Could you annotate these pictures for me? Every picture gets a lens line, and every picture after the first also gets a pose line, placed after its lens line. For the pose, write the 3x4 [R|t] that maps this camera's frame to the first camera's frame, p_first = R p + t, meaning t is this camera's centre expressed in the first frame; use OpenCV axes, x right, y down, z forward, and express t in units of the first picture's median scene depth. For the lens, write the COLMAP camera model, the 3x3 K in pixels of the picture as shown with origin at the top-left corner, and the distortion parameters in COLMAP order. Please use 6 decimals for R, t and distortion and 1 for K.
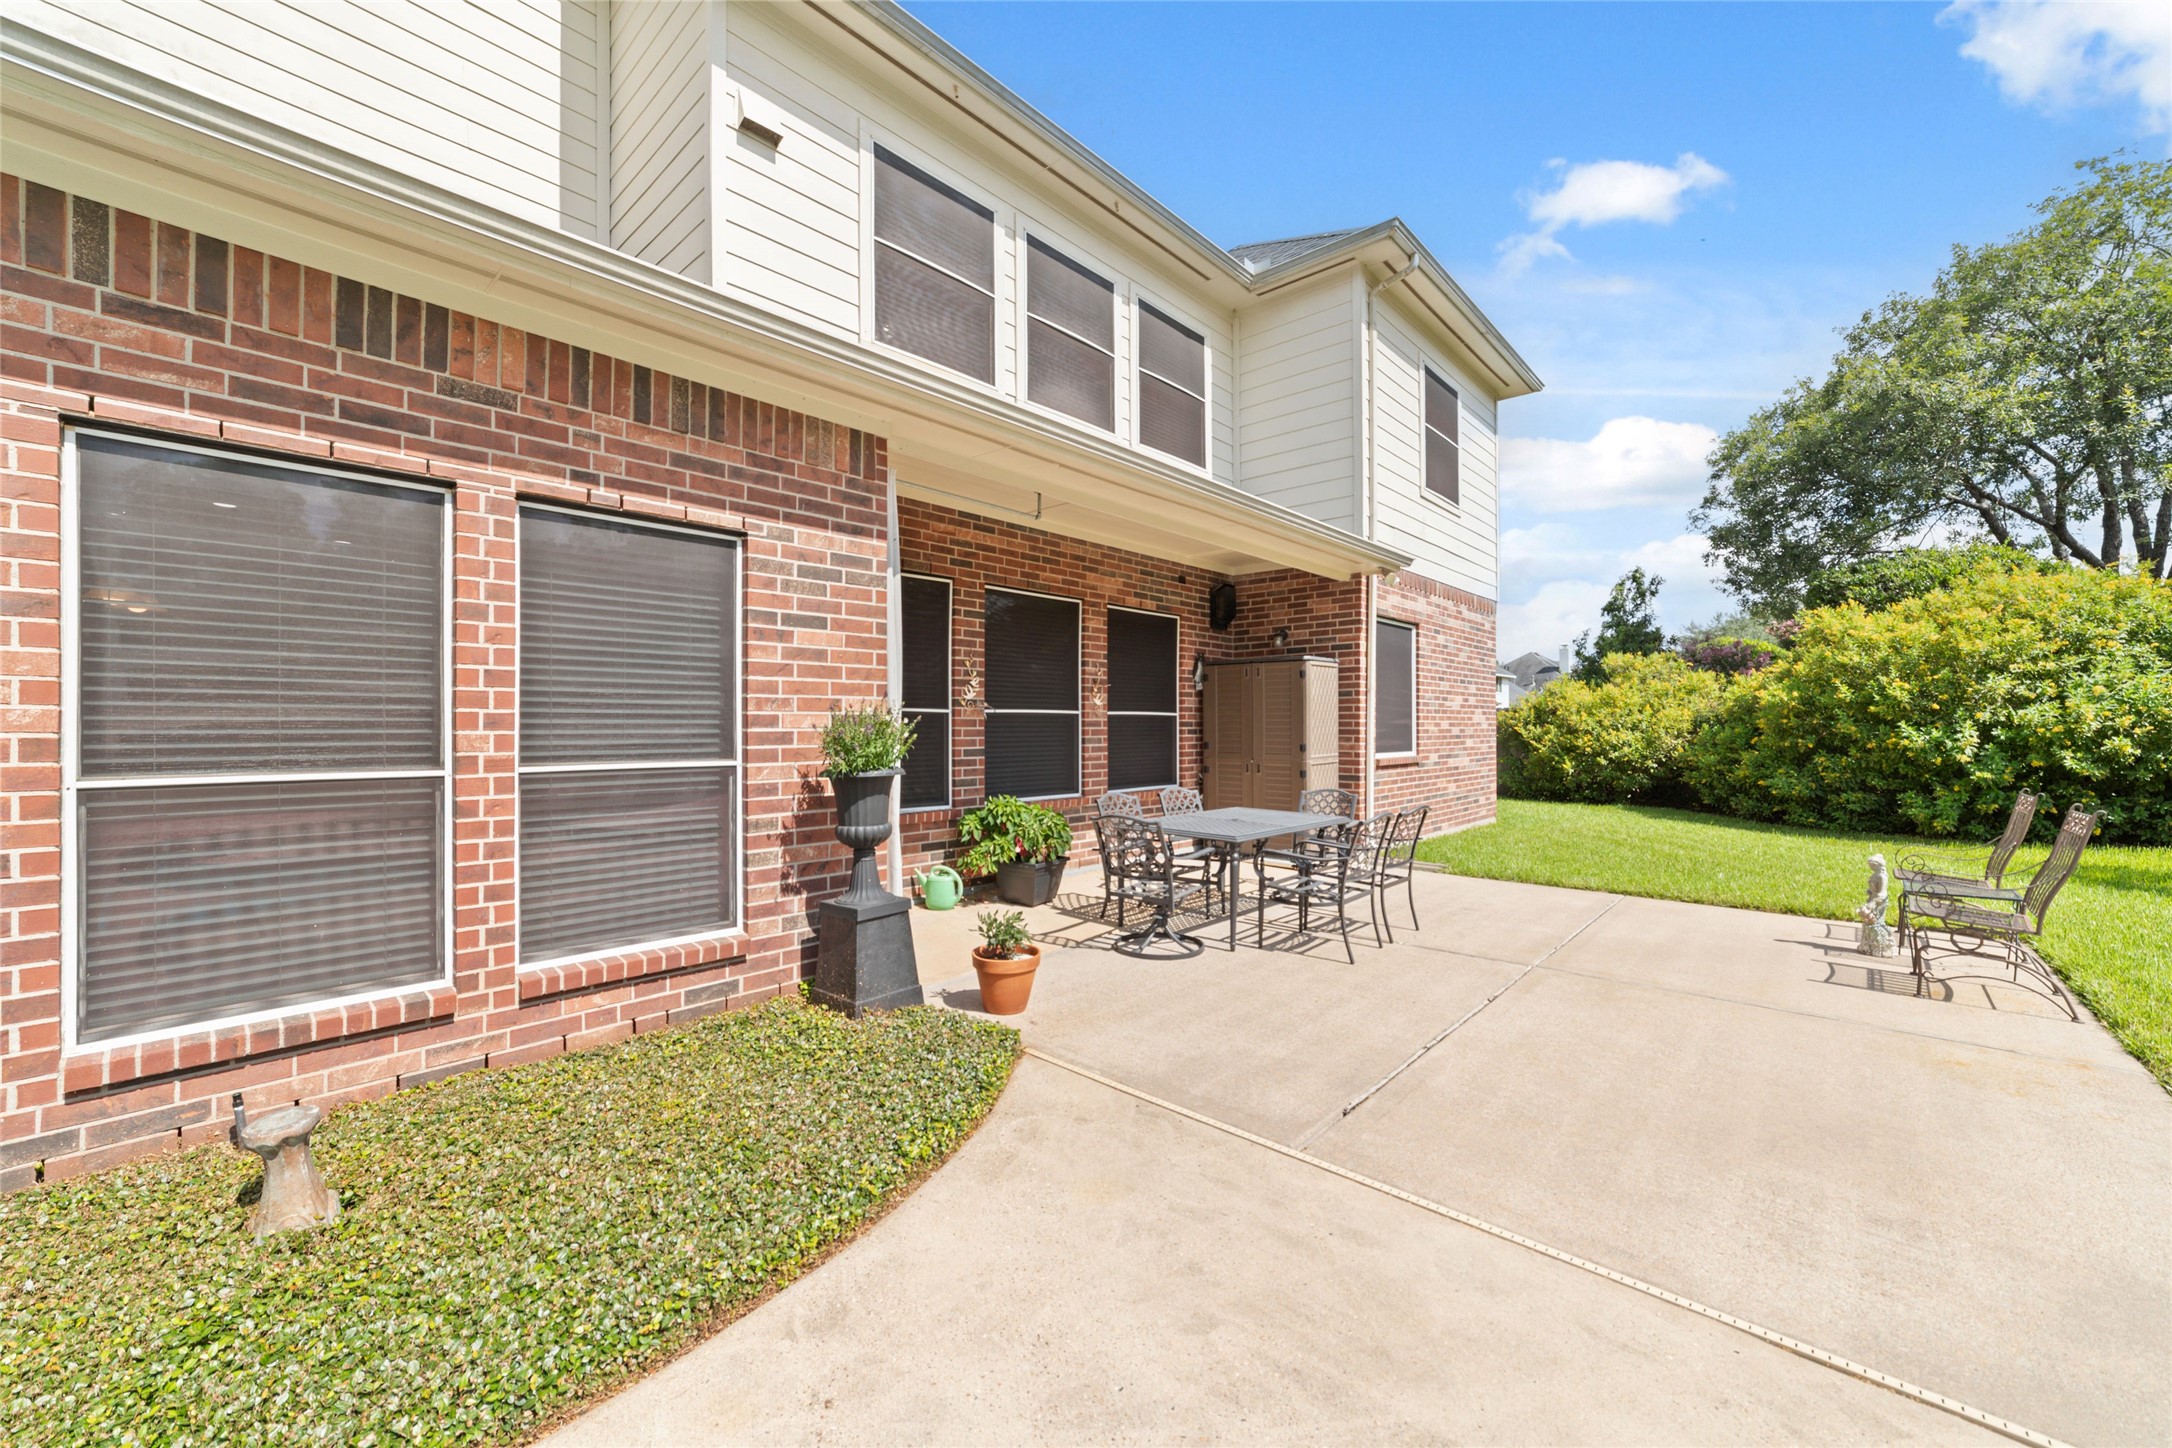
lens RADIAL K [[832.7, 0, 1076.0], [0, 832.7, 720.3], [0, 0, 1]] dist [-0.023260, 0.006563]
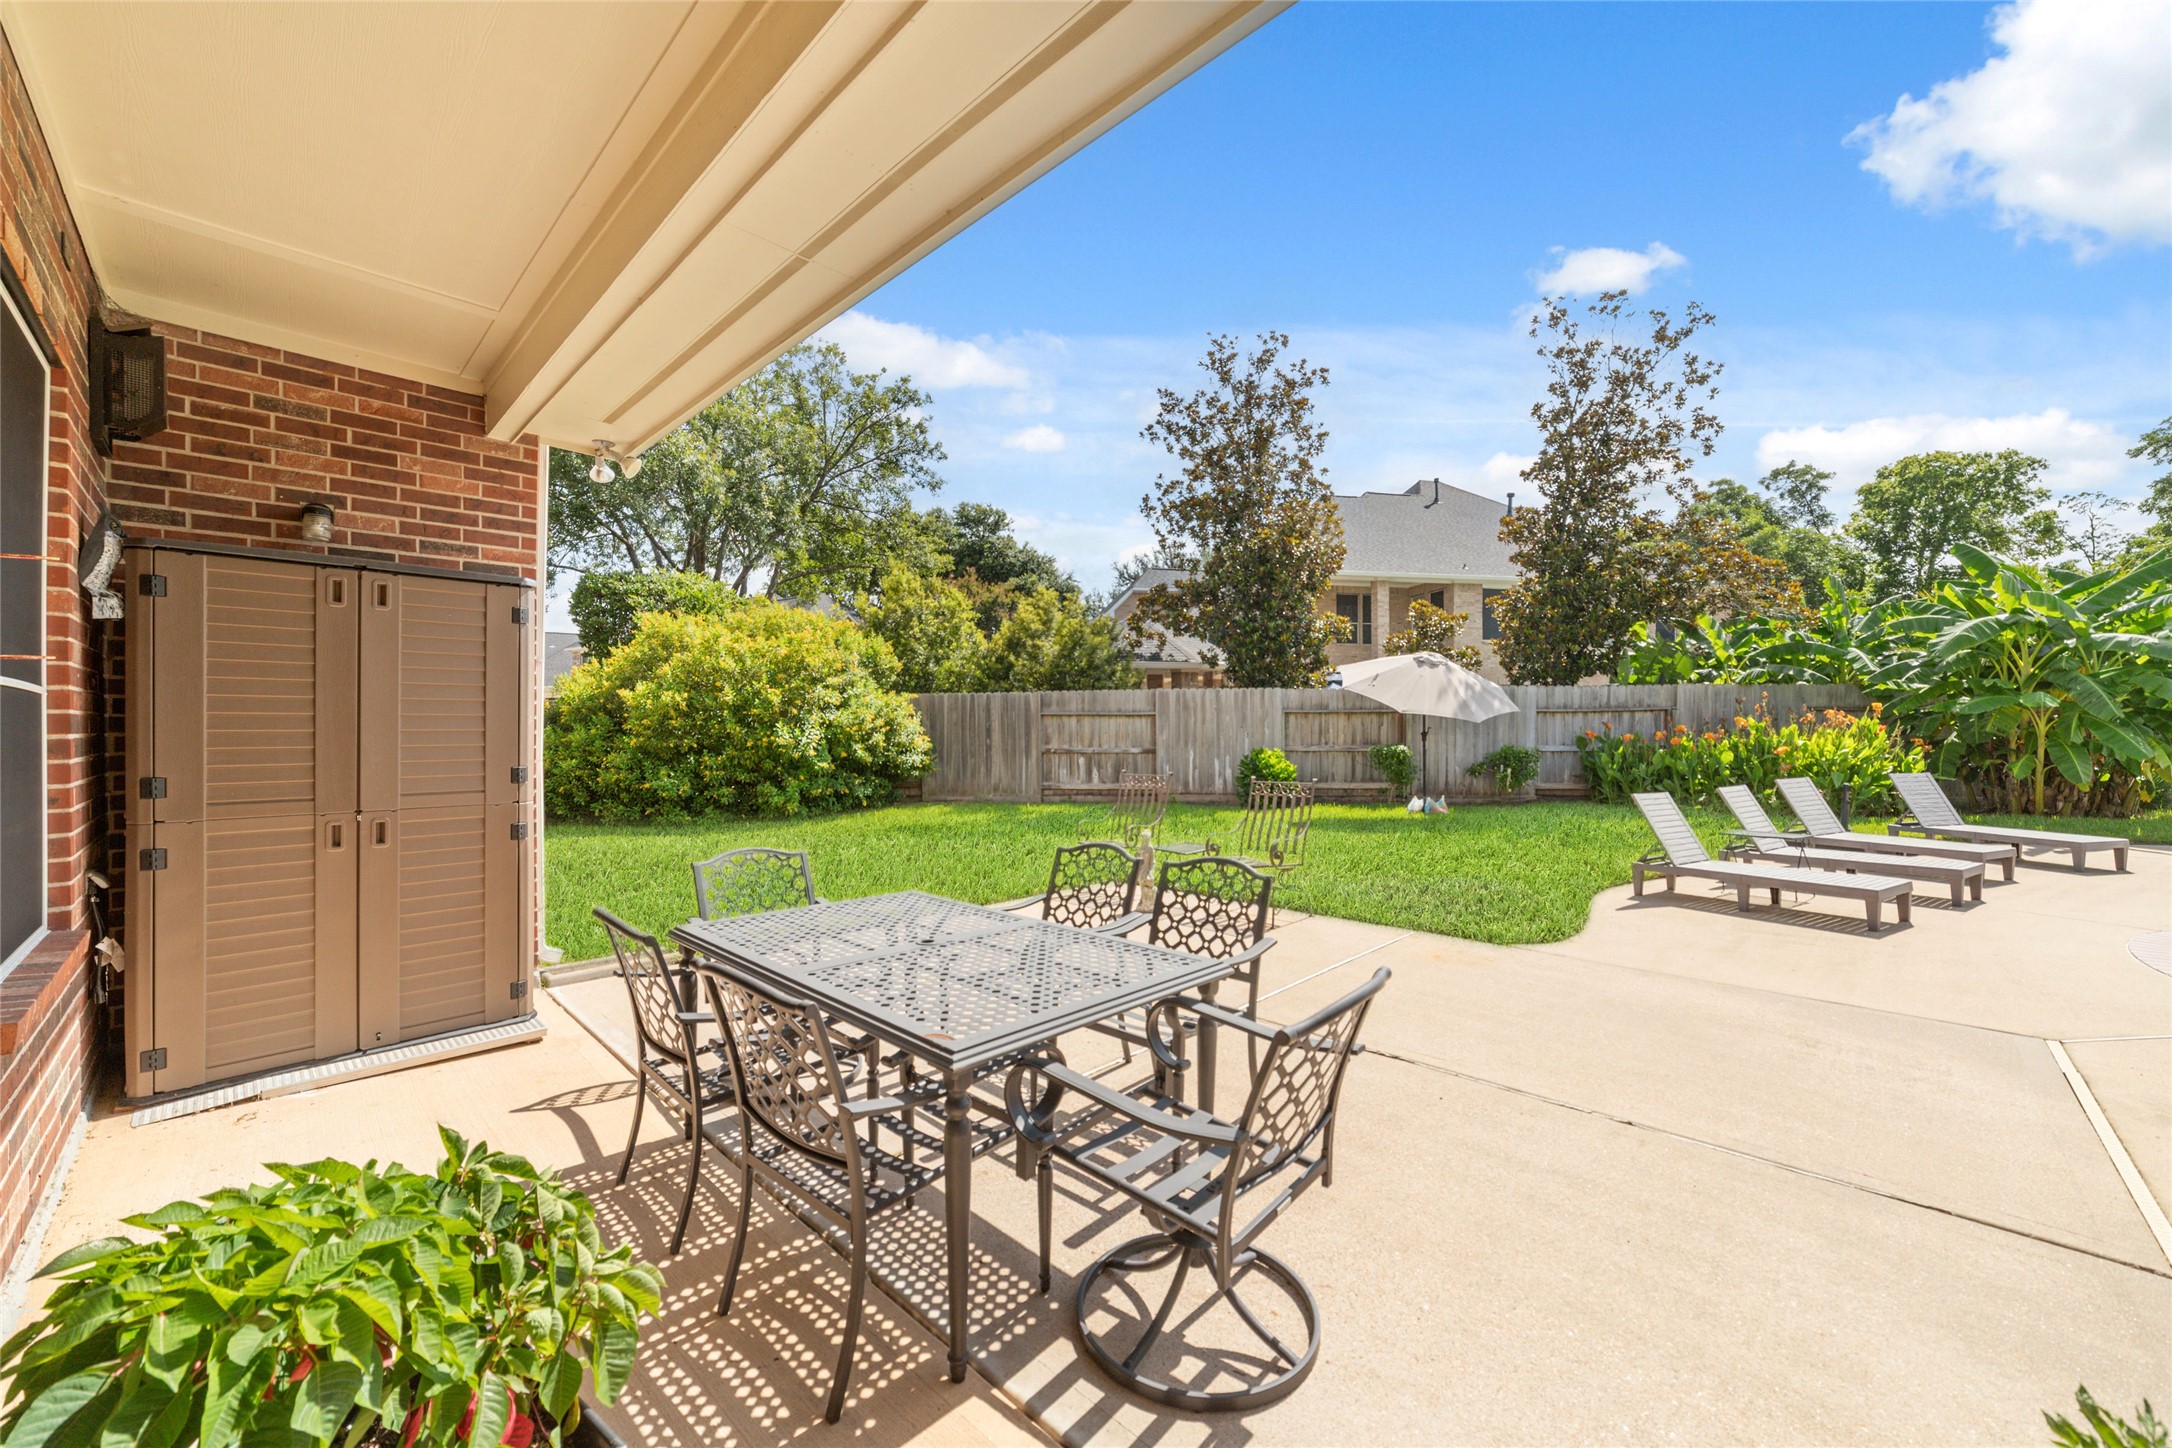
lens RADIAL K [[832.7, 0, 1065.2], [0, 832.7, 728.8], [0, 0, 1]] dist [-0.023260, 0.006563]
pose [[0.047520, -0.004780, 0.998859, -0.149322], [-0.001141, 0.999988, 0.004840, 0.005283], [-0.998870, -0.001369, 0.047514, 0.574480]]
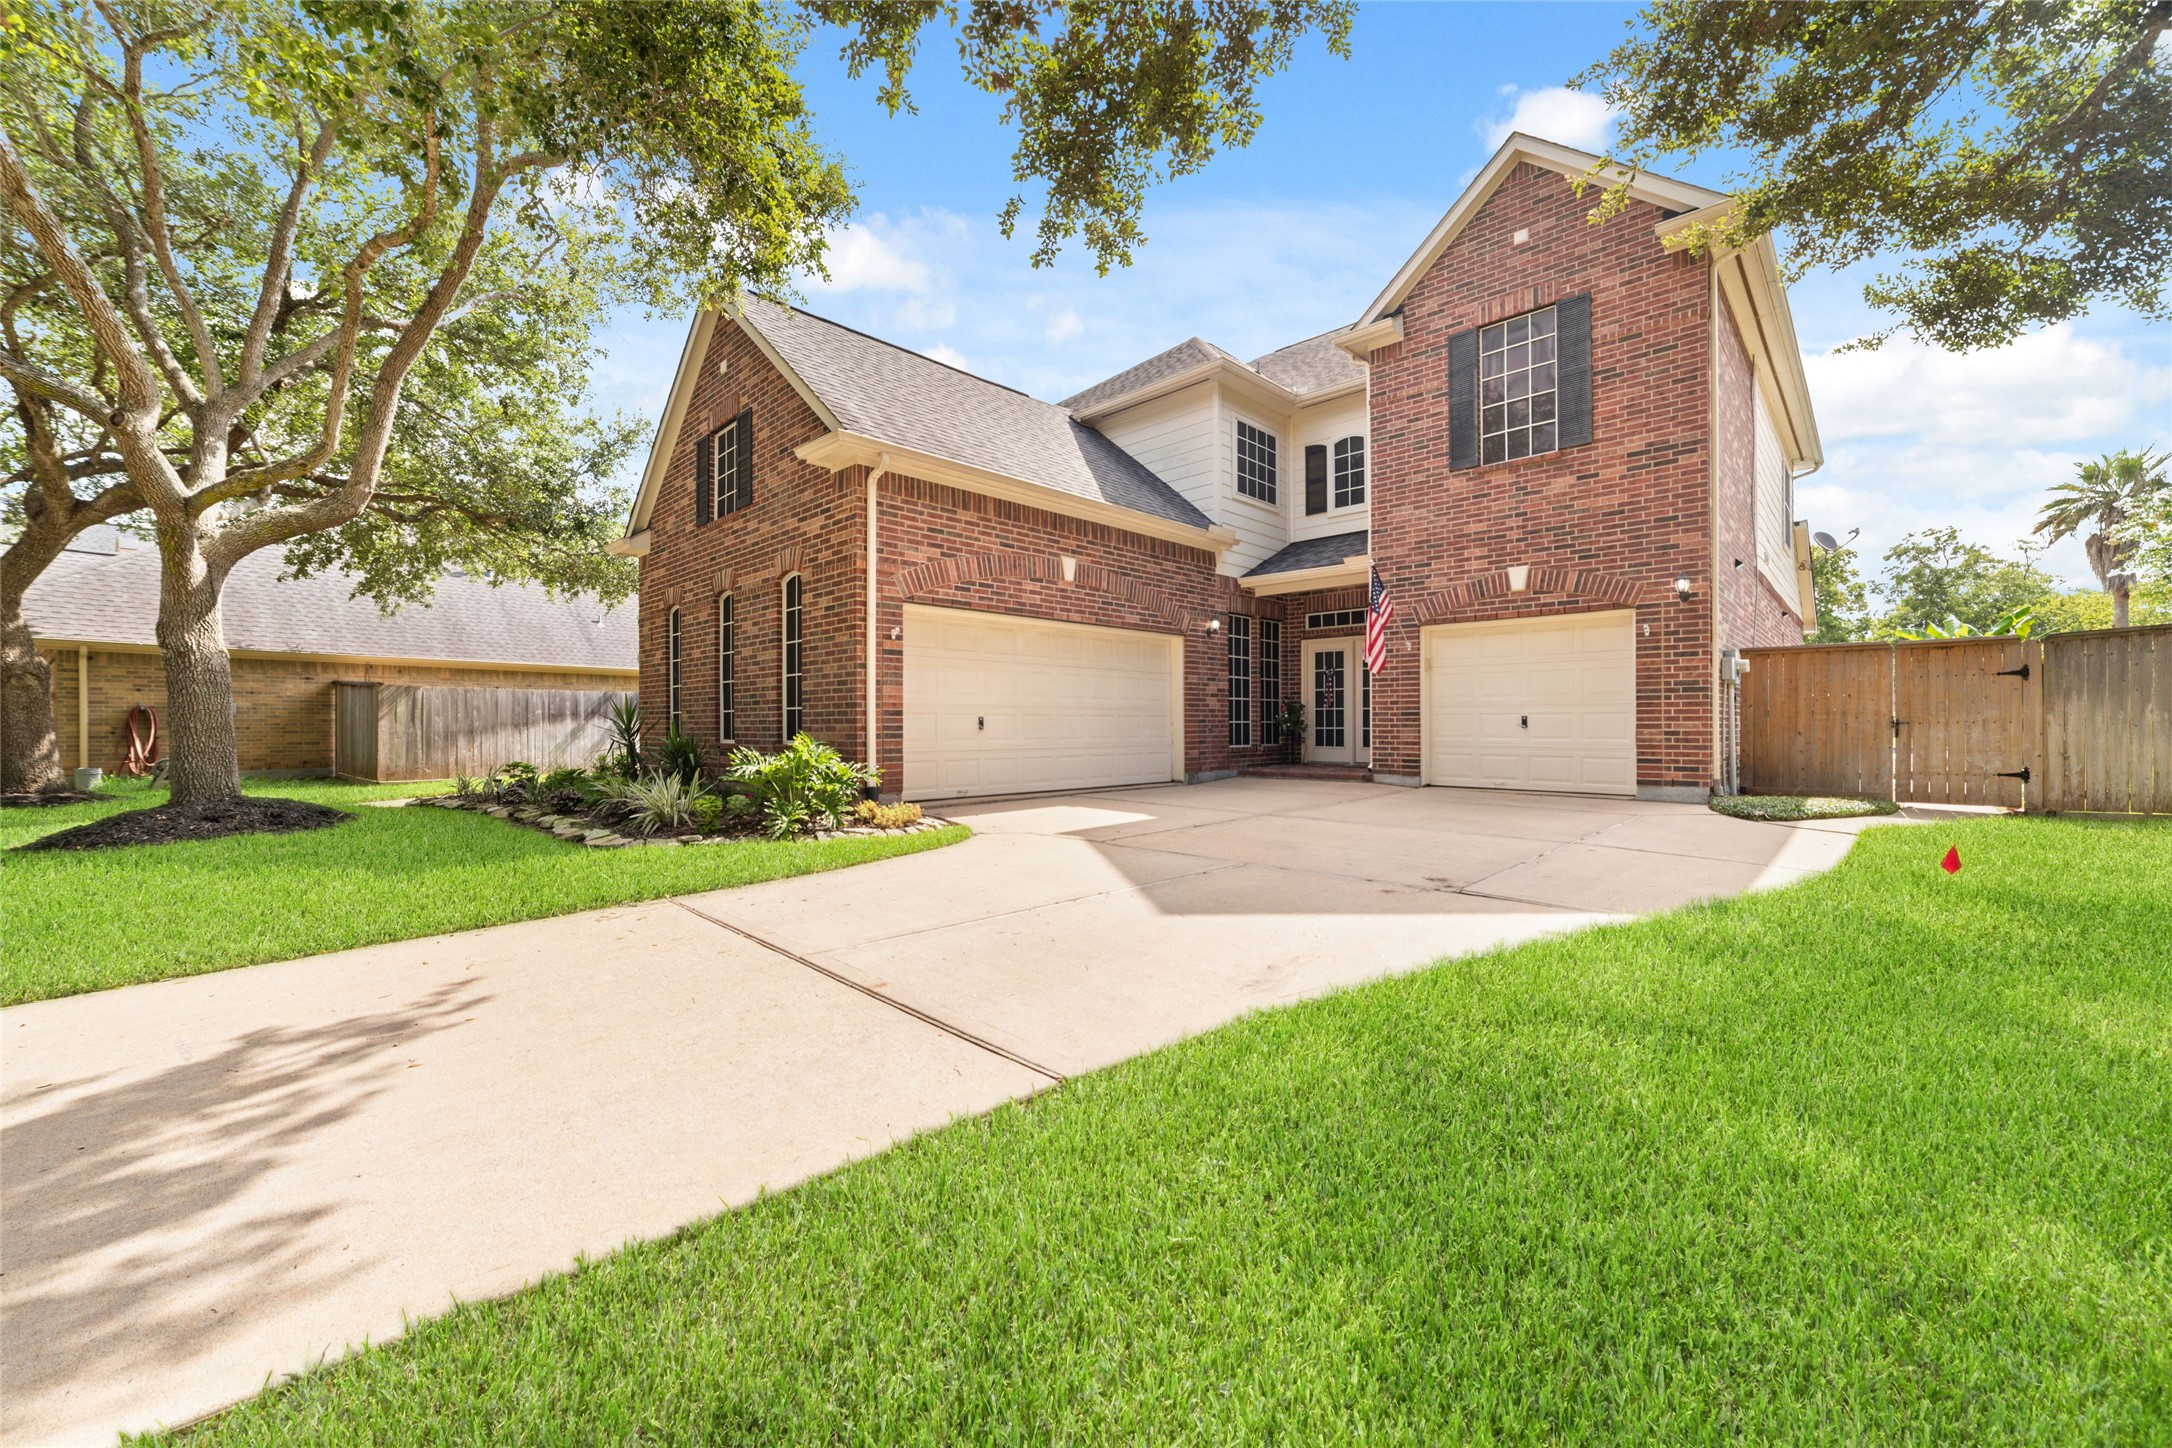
lens RADIAL K [[832.7, 0, 1085.5], [0, 832.7, 723.6], [0, 0, 1]] dist [-0.023260, 0.006563]
pose [[0.022909, 0.005649, 0.999722, -2.579514], [0.000404, 0.999984, -0.005660, 0.082305], [-0.999737, 0.000534, 0.022906, 1.913616]]
